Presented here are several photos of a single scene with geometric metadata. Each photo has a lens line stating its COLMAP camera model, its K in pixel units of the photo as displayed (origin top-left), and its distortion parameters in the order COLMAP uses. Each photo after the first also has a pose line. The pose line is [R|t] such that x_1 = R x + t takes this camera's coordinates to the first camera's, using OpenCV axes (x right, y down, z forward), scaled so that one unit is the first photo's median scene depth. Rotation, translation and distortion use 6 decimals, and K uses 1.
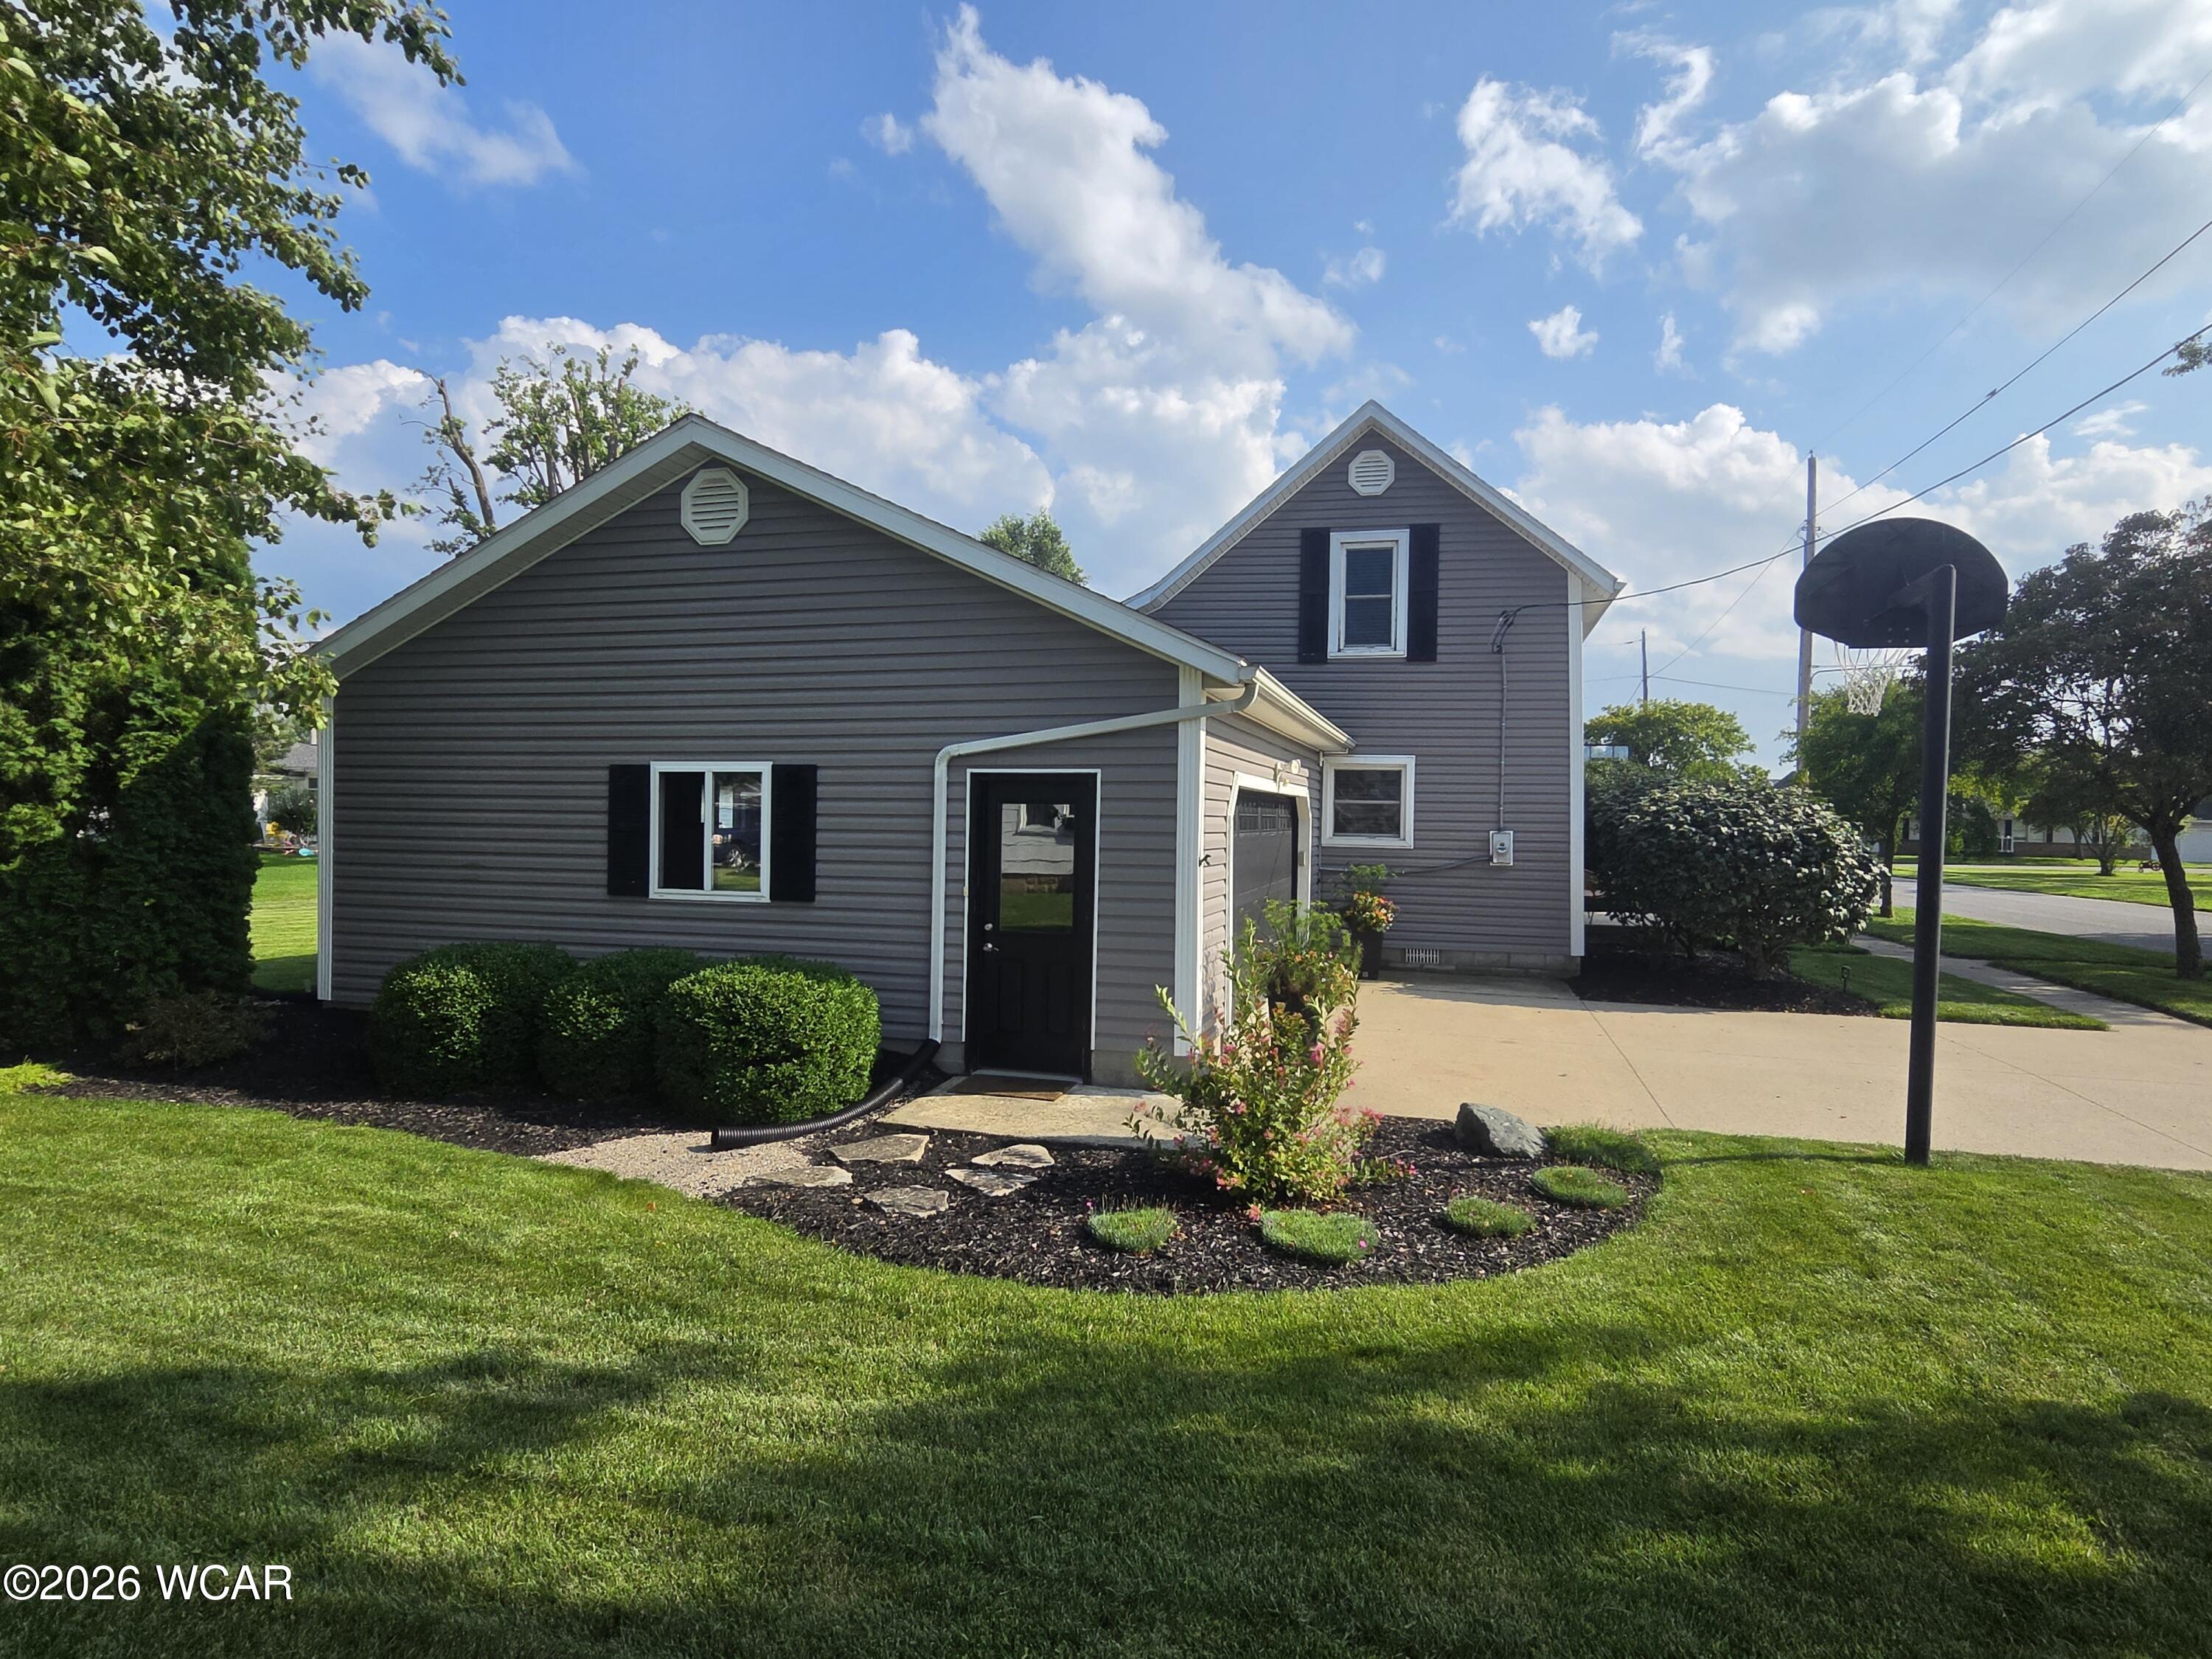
lens RADIAL K [[1206.0, 0, 1111.6], [0, 1206.0, 766.9], [0, 0, 1]] dist [-0.053010, -0.000615]
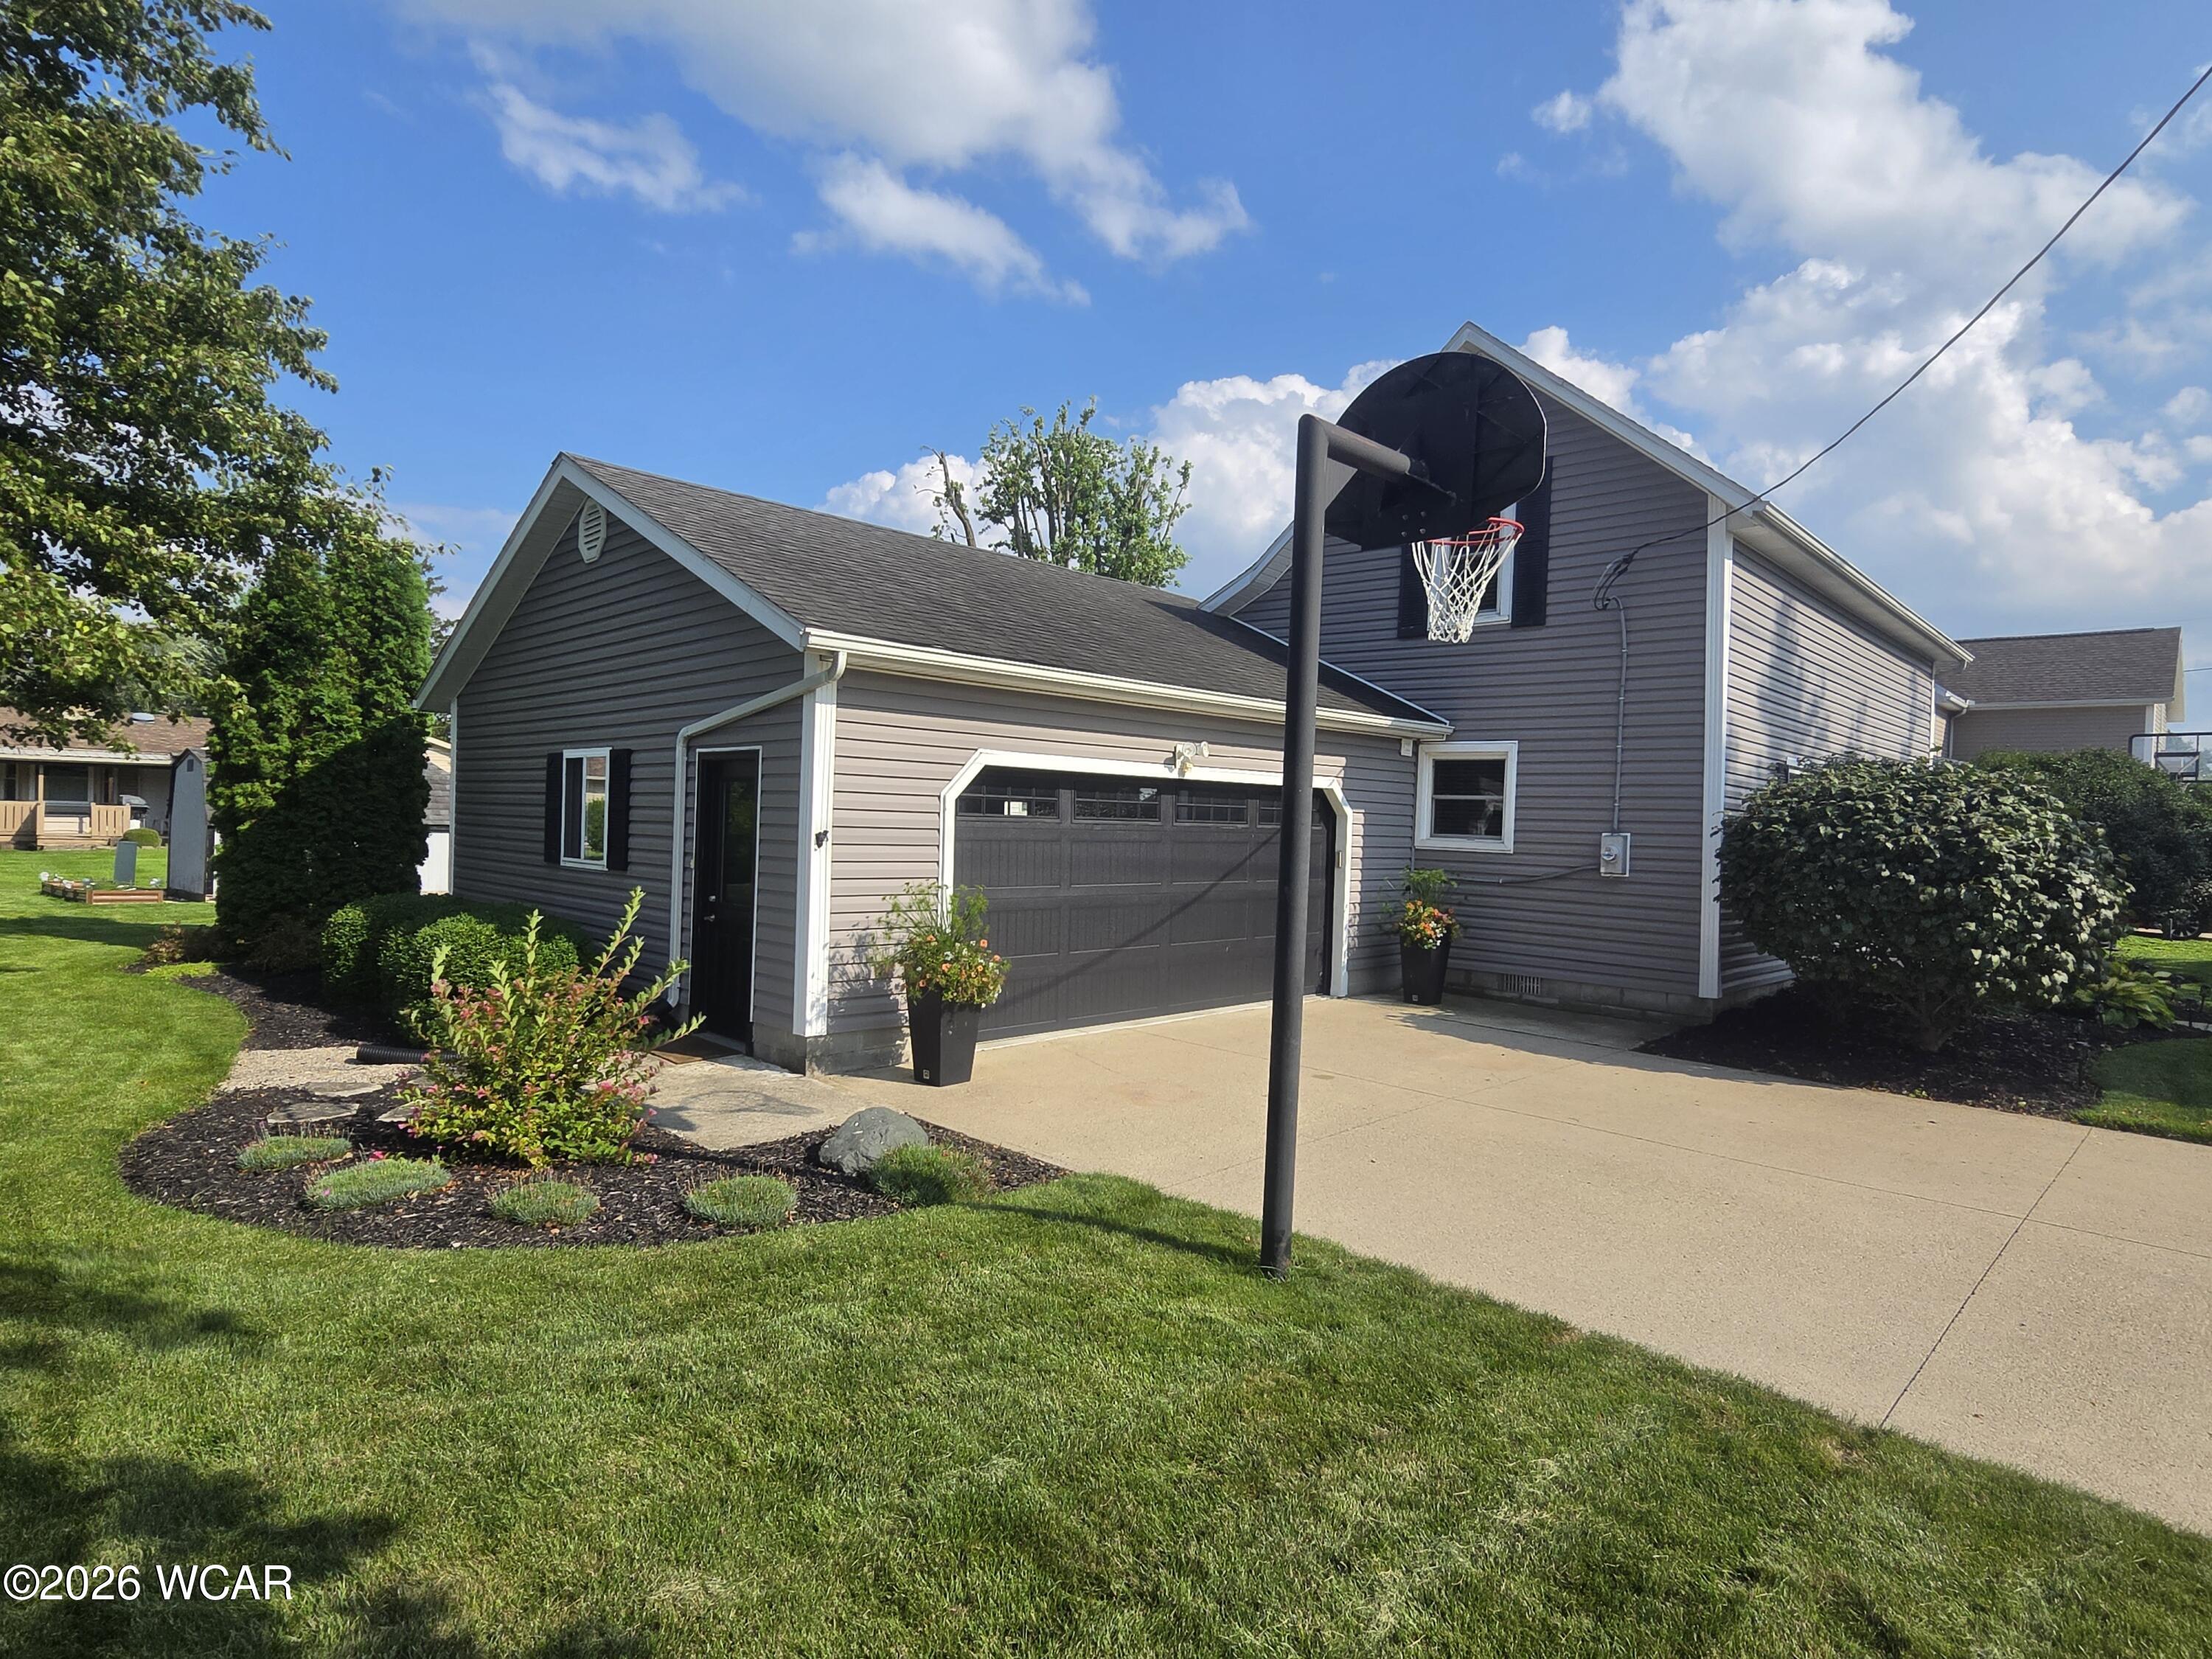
lens RADIAL K [[1192.7, 0, 1127.6], [0, 1192.7, 830.8], [0, 0, 1]] dist [0.000503, -0.000903]
pose [[0.865065, 0.011915, -0.501517, 0.433239], [0.004878, 0.999471, 0.032160, 0.024622], [0.501635, -0.030267, 0.864550, 0.157260]]
